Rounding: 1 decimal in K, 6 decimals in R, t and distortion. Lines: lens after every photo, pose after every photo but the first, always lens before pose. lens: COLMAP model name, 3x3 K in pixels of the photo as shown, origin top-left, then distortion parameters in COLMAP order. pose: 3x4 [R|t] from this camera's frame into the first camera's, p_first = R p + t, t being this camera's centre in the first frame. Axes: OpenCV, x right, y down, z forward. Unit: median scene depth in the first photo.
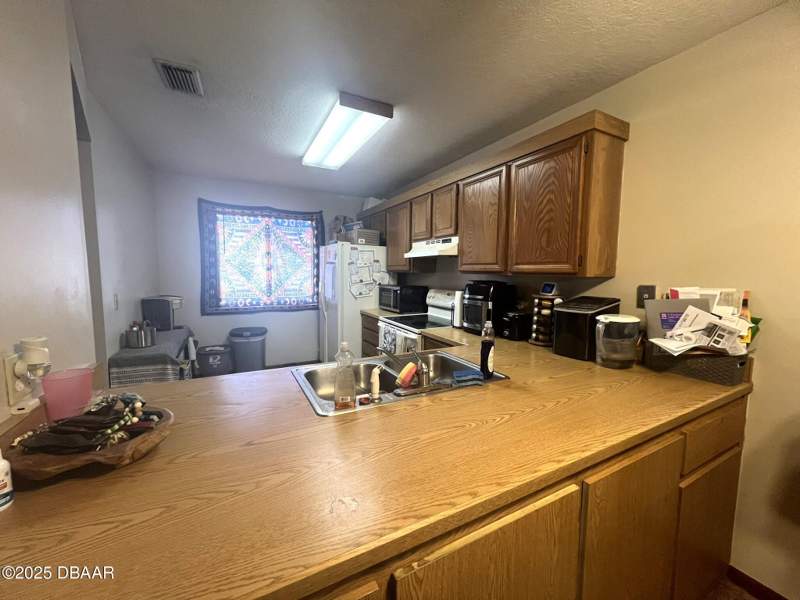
lens RADIAL K [[319.7, 0, 398.6], [0, 319.7, 298.7], [0, 0, 1]] dist [-0.003089, 0.000158]
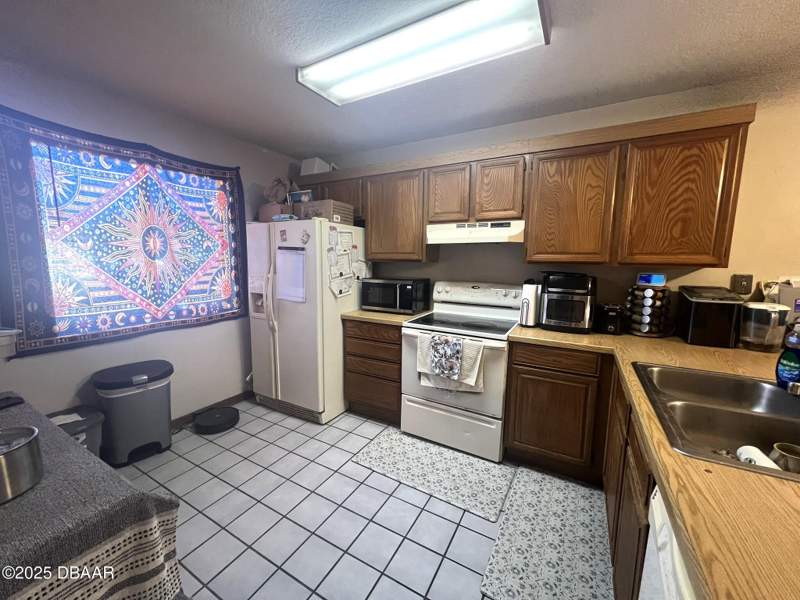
lens RADIAL K [[319.7, 0, 398.8], [0, 319.7, 300.3], [0, 0, 1]] dist [-0.003089, 0.000158]
pose [[0.840318, -0.074620, 0.536933, -0.384766], [0.047070, 0.996784, 0.064861, -0.036337], [-0.540046, -0.029230, 0.841128, 0.309737]]
